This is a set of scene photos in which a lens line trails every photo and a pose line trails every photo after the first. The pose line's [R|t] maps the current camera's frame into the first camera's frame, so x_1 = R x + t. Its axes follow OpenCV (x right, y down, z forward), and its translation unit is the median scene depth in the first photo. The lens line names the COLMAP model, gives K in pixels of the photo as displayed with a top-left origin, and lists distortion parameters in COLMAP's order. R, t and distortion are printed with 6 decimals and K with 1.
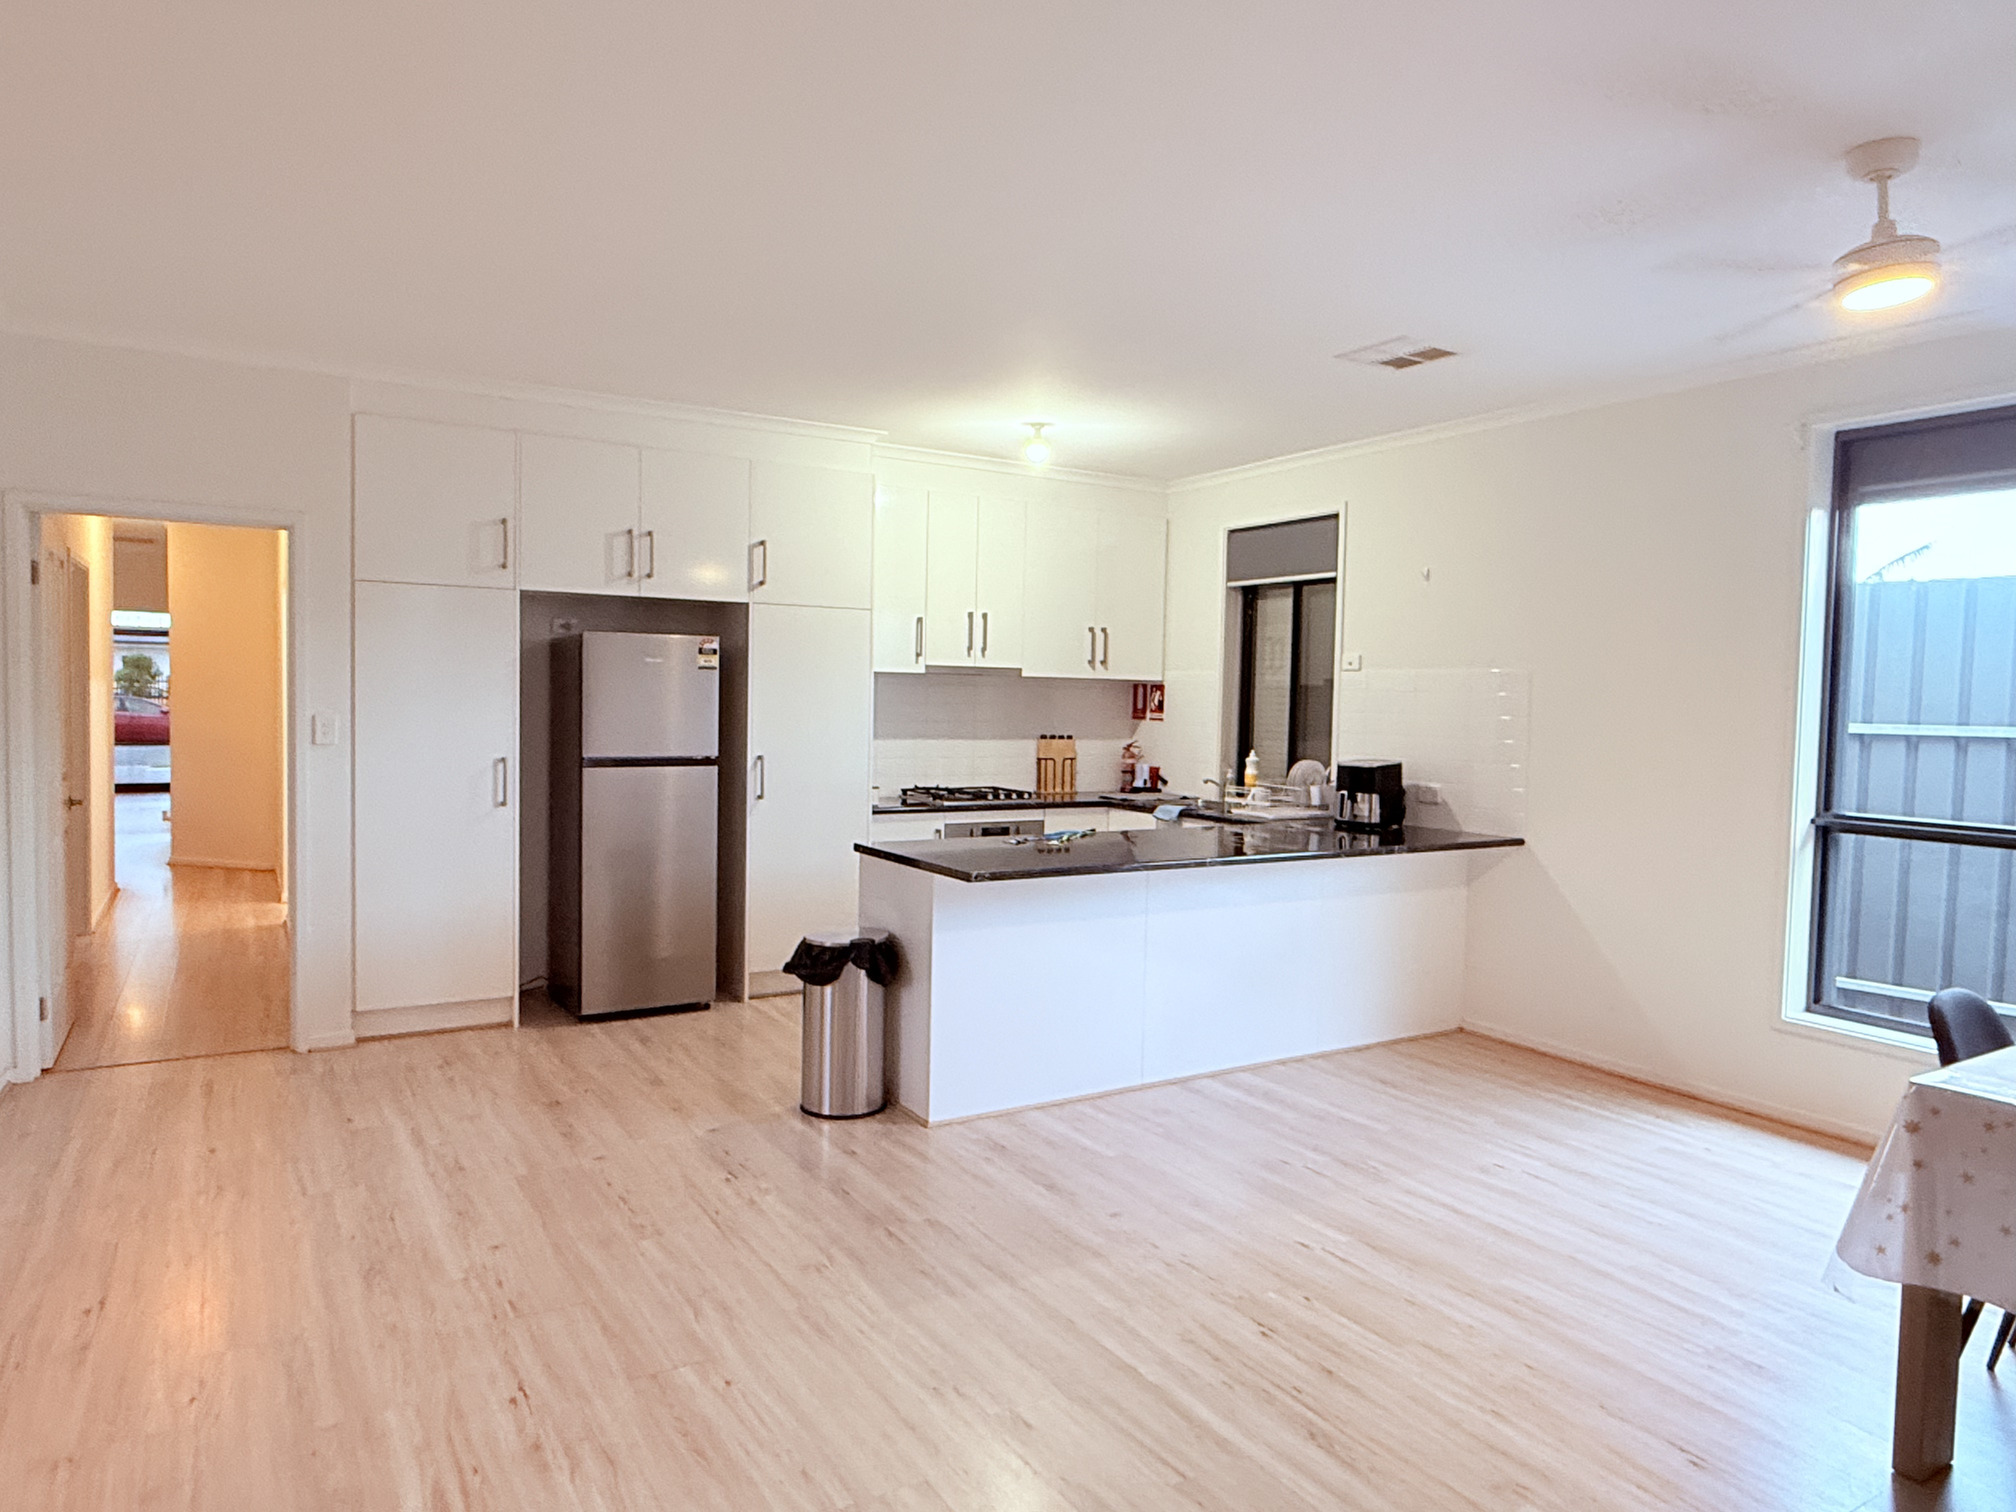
lens RADIAL K [[1285.6, 0, 1022.2], [0, 1285.6, 750.1], [0, 0, 1]] dist [0.007547, 0.001803]
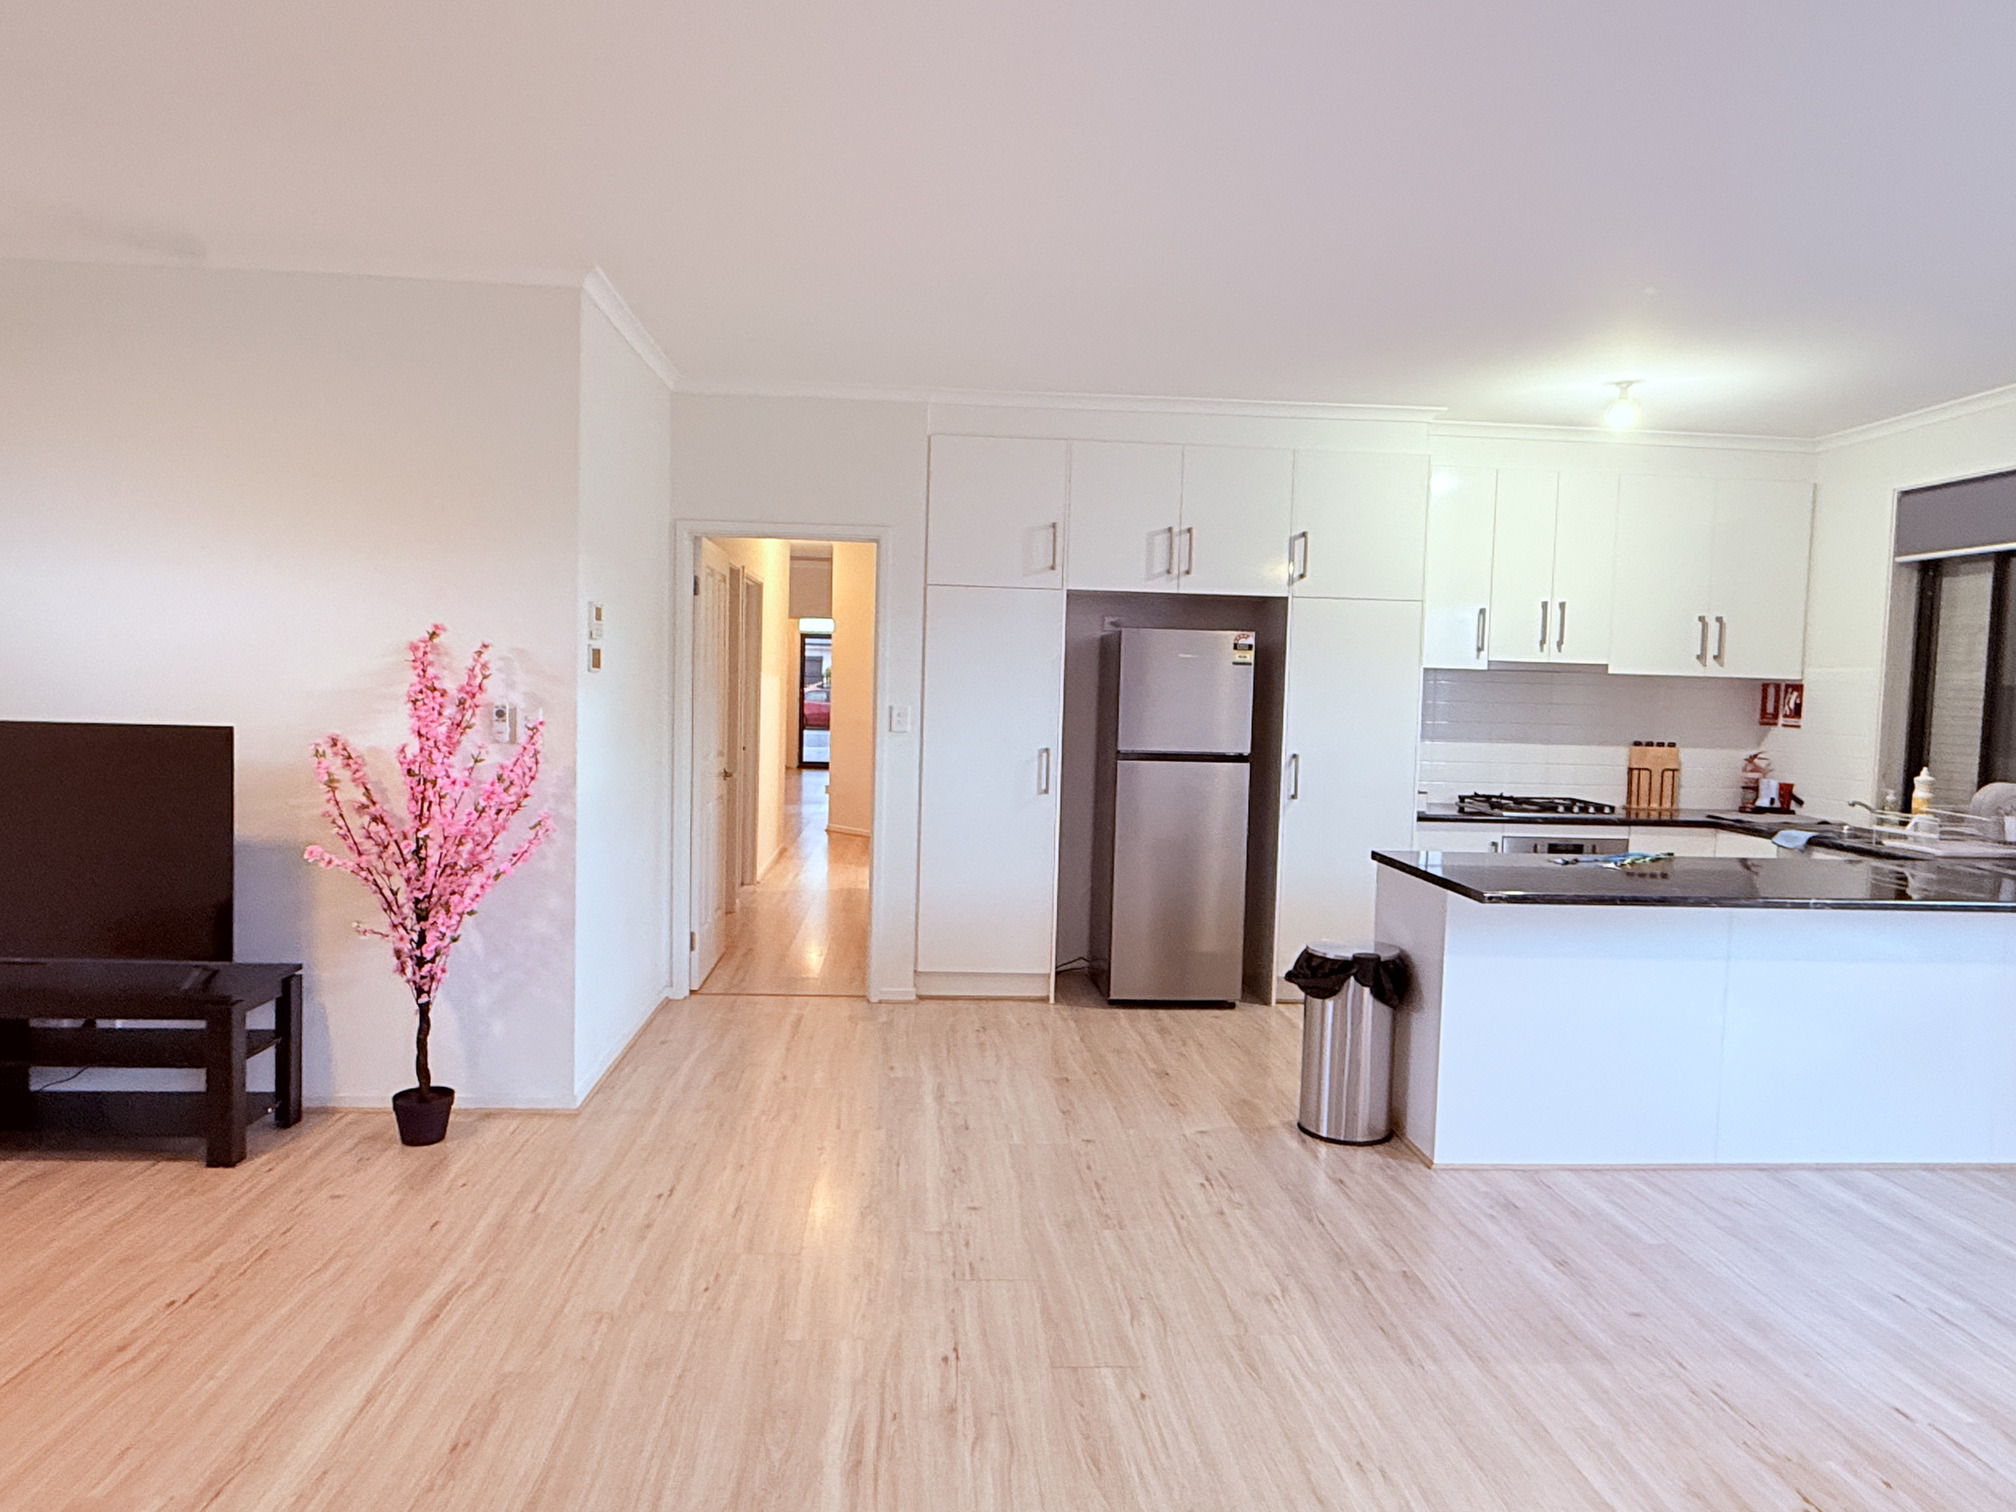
lens RADIAL K [[1285.6, 0, 1022.2], [0, 1285.6, 750.1], [0, 0, 1]] dist [0.007547, 0.001803]
pose [[0.887527, 0.030324, -0.459756, 0.069565], [-0.029917, 0.999519, 0.008173, -0.000689], [0.459783, 0.006501, 0.888008, 0.051741]]
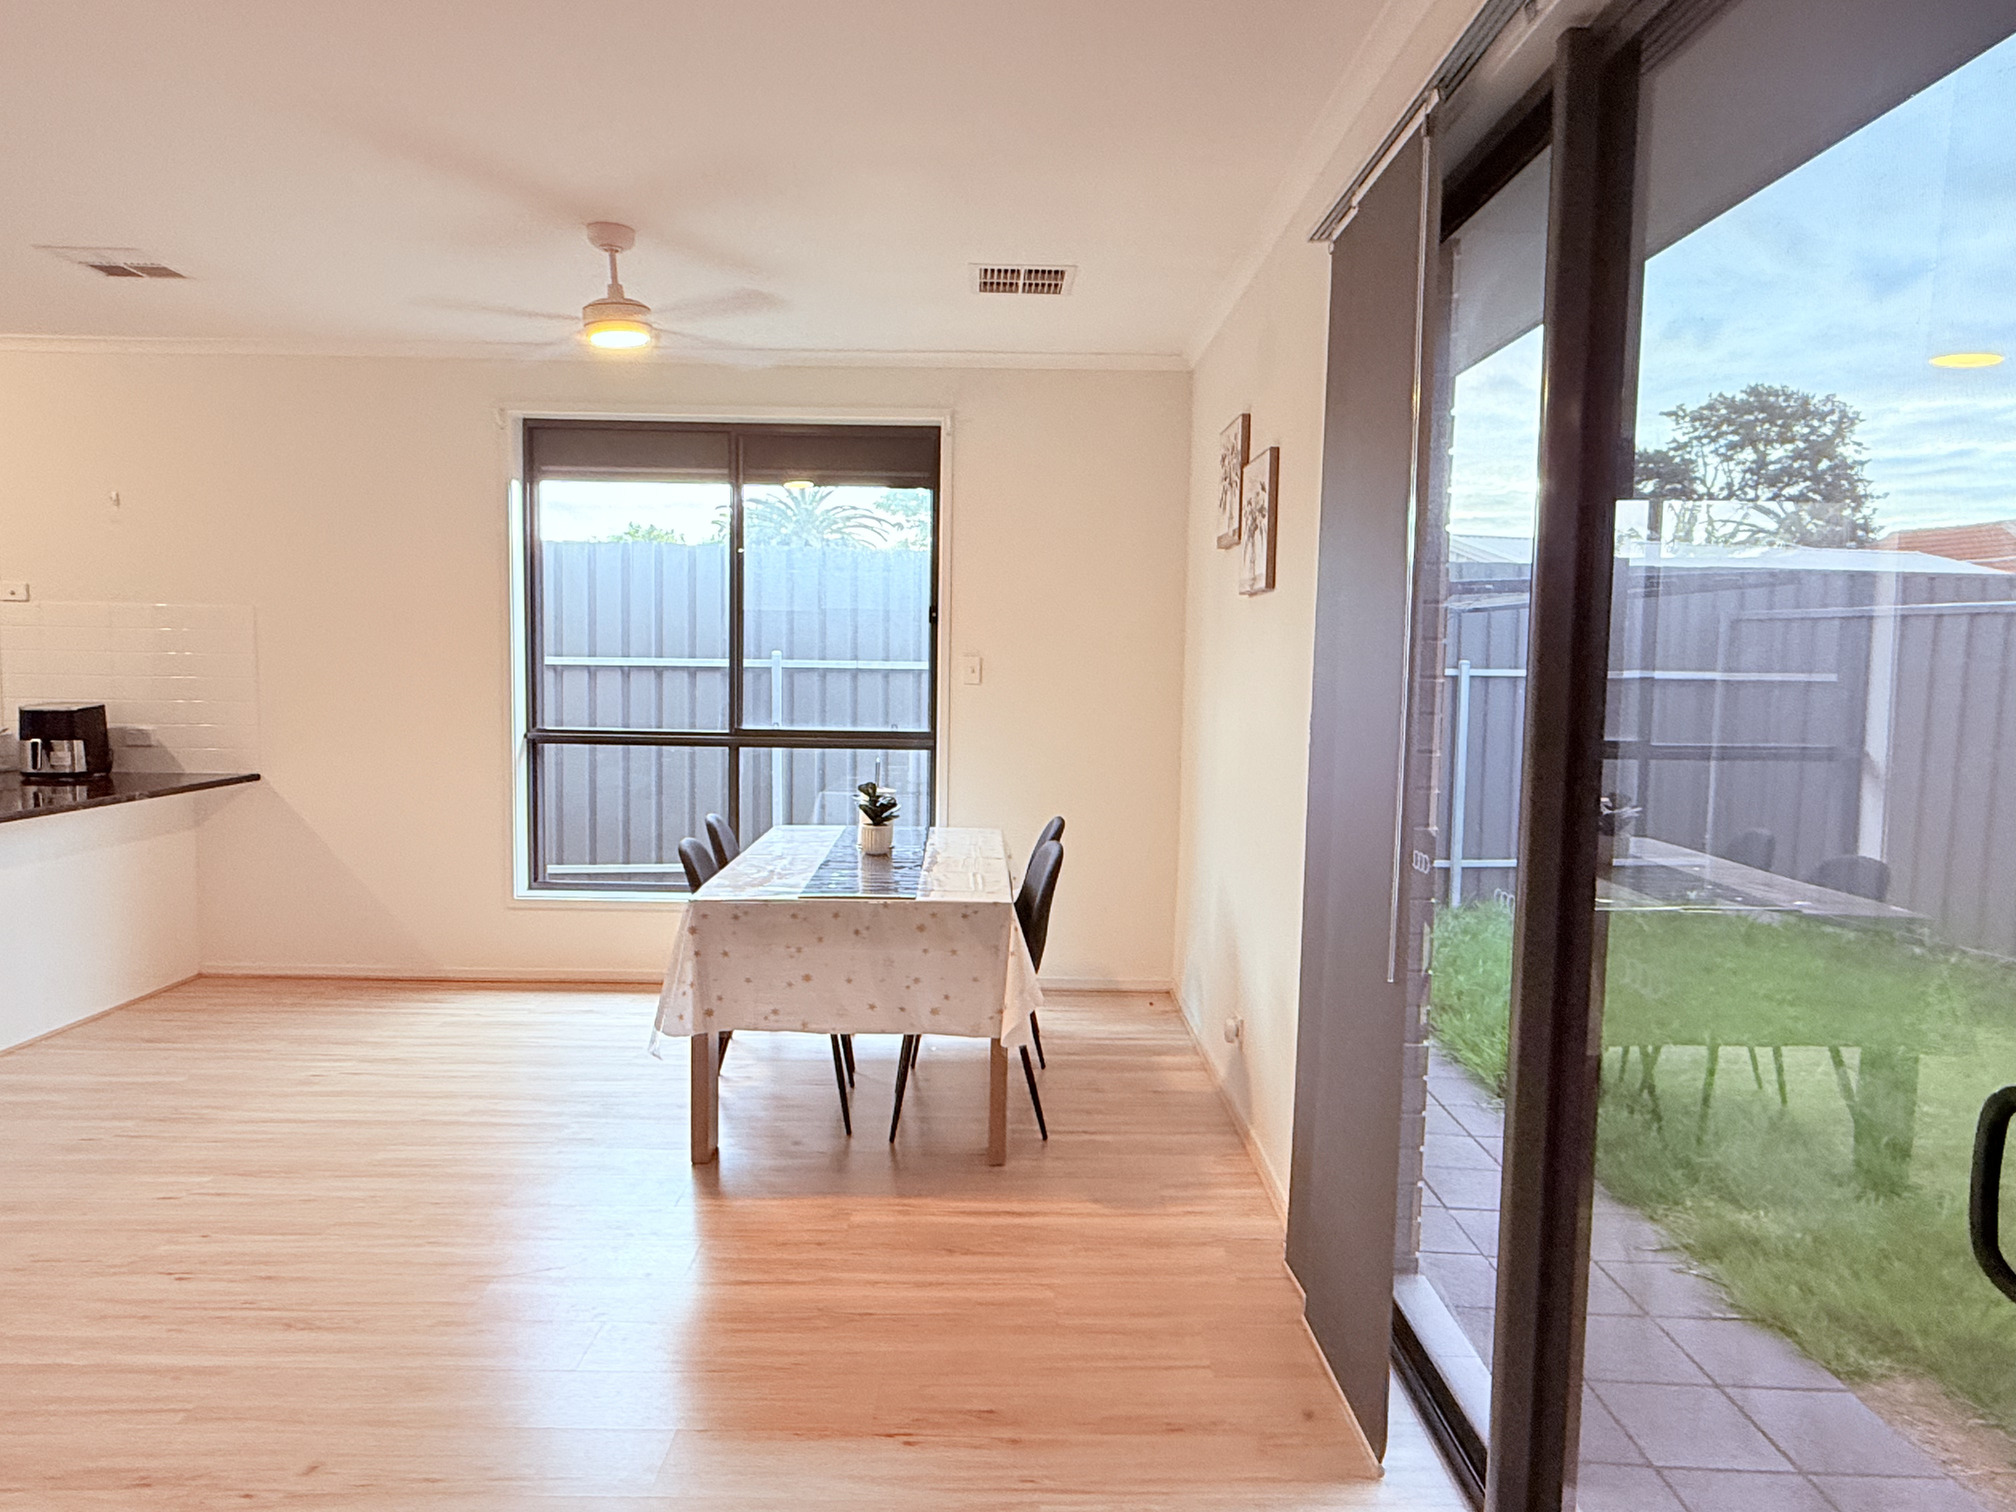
lens RADIAL K [[1285.6, 0, 1022.2], [0, 1285.6, 750.1], [0, 0, 1]] dist [0.007547, 0.001803]
pose [[0.512745, -0.072962, 0.855435, -0.189535], [0.029710, 0.997293, 0.067253, -0.000208], [-0.858026, -0.009069, 0.513525, -0.039653]]
